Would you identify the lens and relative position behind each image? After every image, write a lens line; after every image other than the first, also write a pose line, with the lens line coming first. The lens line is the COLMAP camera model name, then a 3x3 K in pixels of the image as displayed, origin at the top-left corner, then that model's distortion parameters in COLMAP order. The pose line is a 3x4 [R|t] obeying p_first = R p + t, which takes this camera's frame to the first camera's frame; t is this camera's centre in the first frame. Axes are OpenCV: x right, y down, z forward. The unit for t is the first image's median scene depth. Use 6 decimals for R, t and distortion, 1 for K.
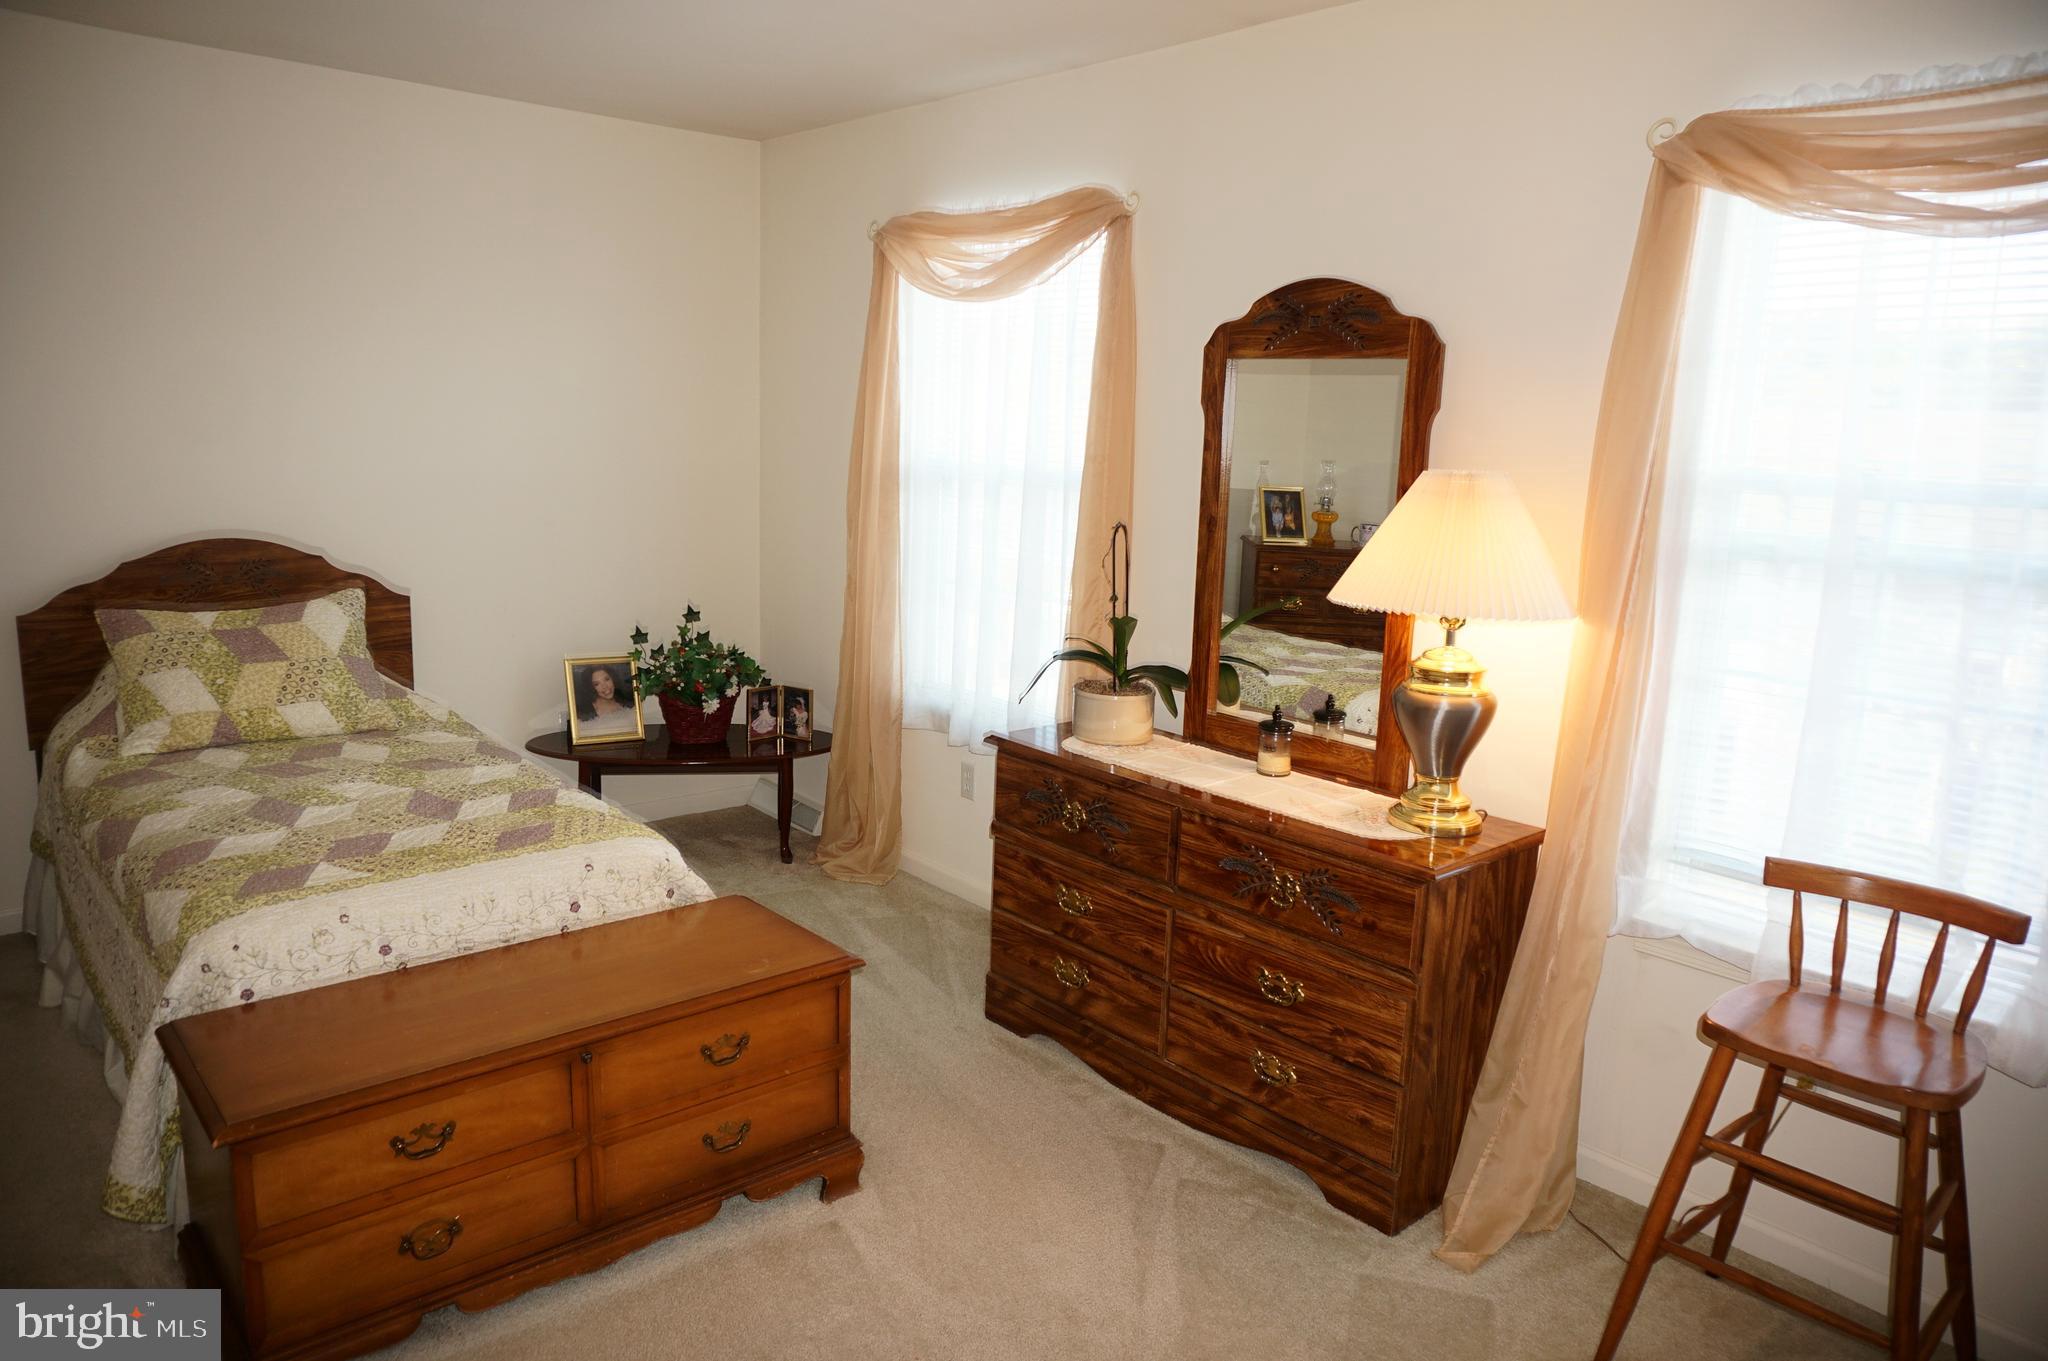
lens RADIAL K [[1381.8, 0, 1027.8], [0, 1381.8, 680.1], [0, 0, 1]] dist [-0.002222, 0.000064]
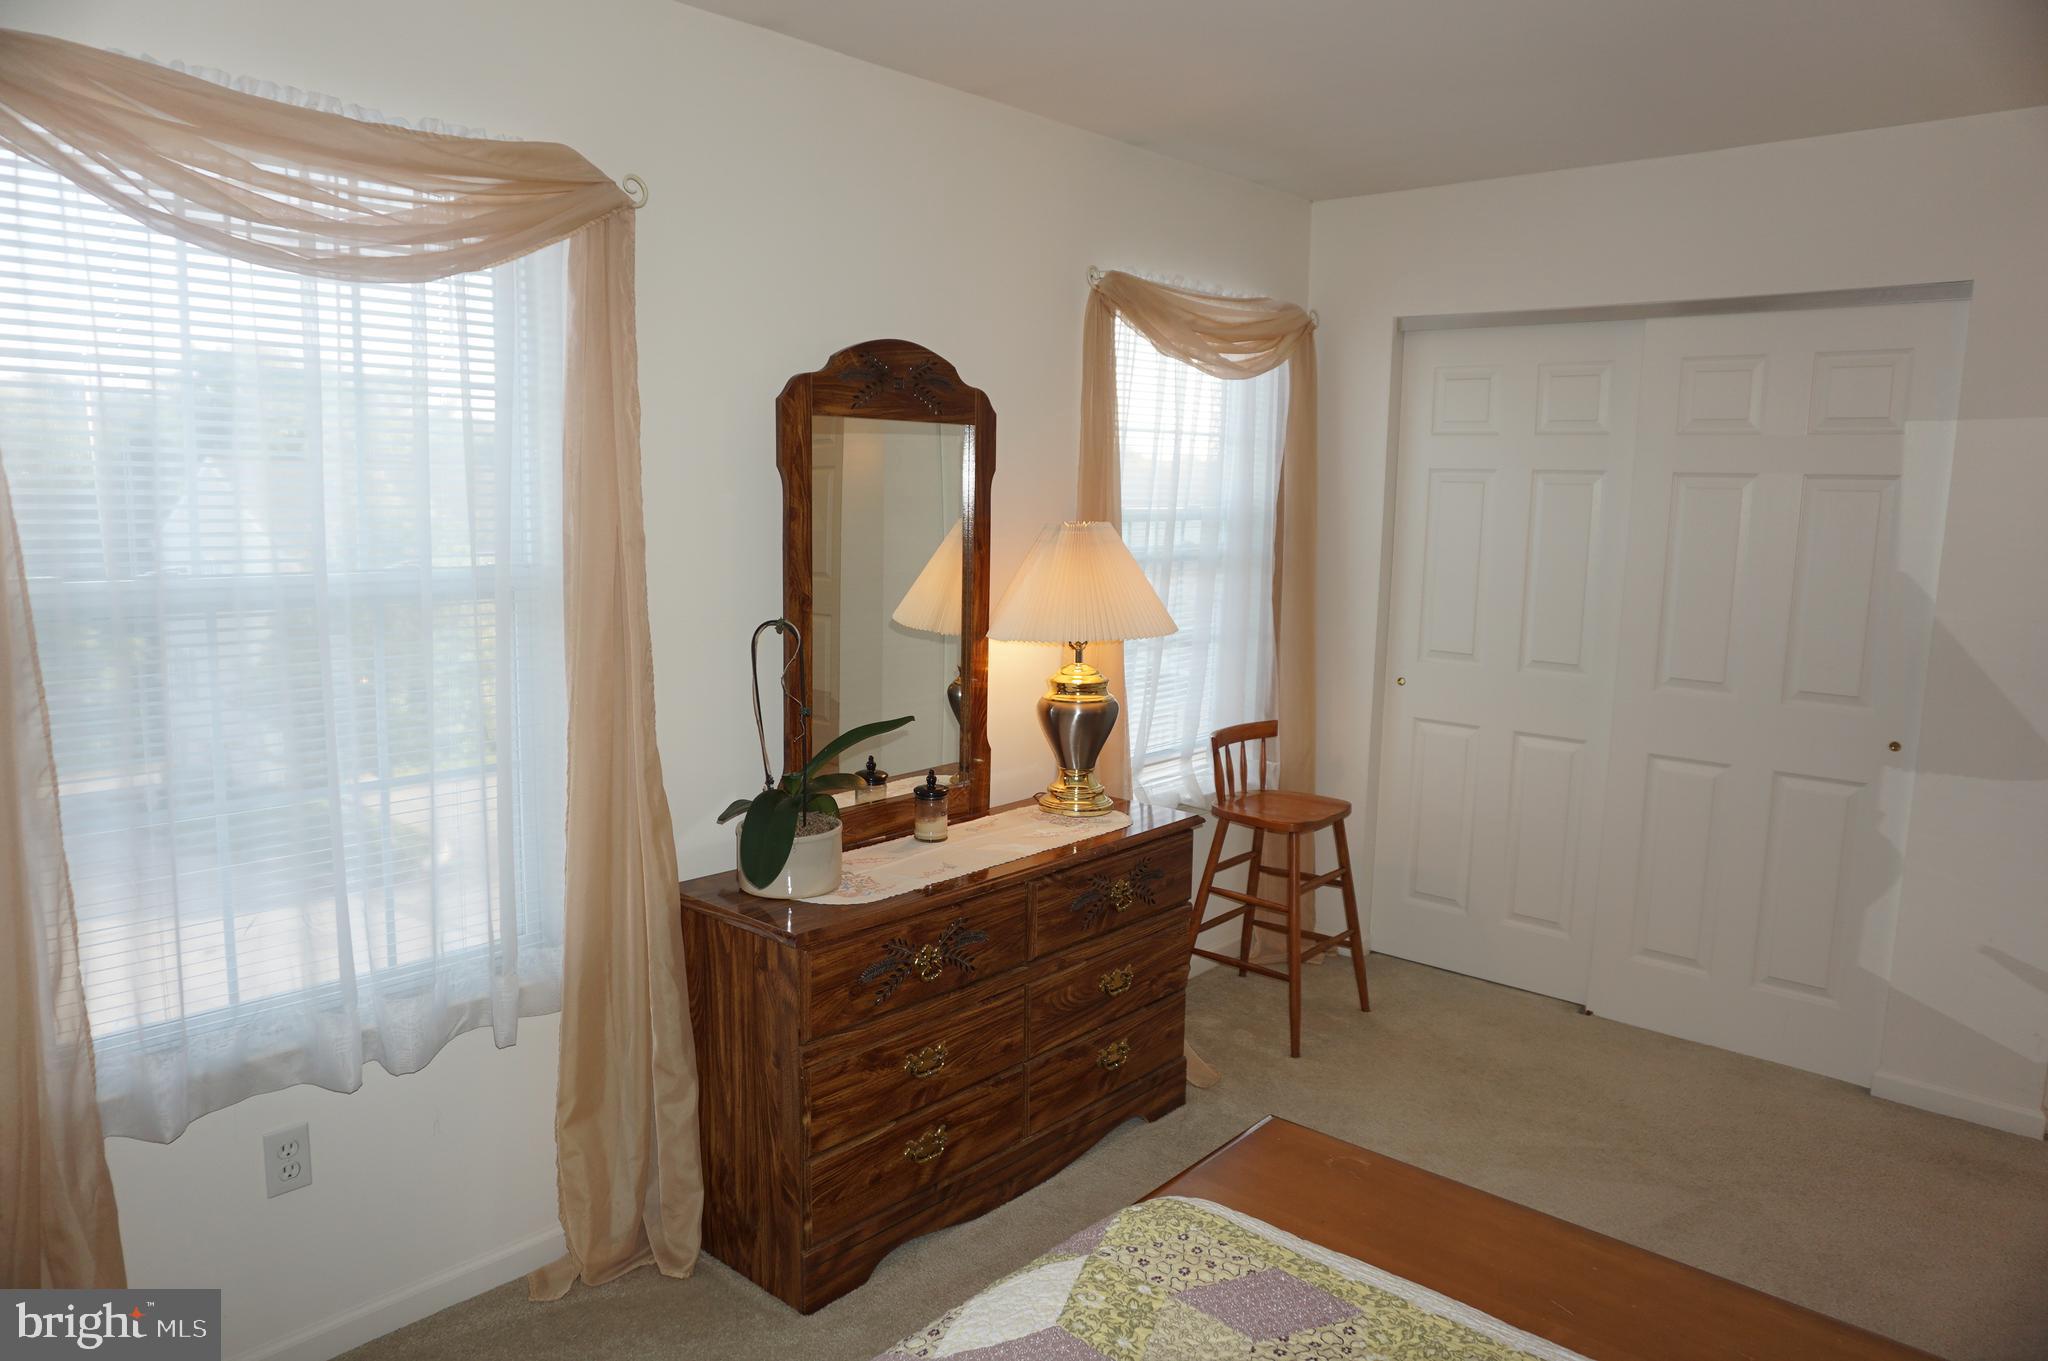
lens RADIAL K [[1381.8, 0, 1028.3], [0, 1381.8, 685.3], [0, 0, 1]] dist [-0.002222, 0.000064]
pose [[-0.124280, -0.187571, 0.974357, -0.813596], [0.164617, 0.964464, 0.206664, -0.243240], [-0.978497, 0.186080, -0.088986, 1.049771]]
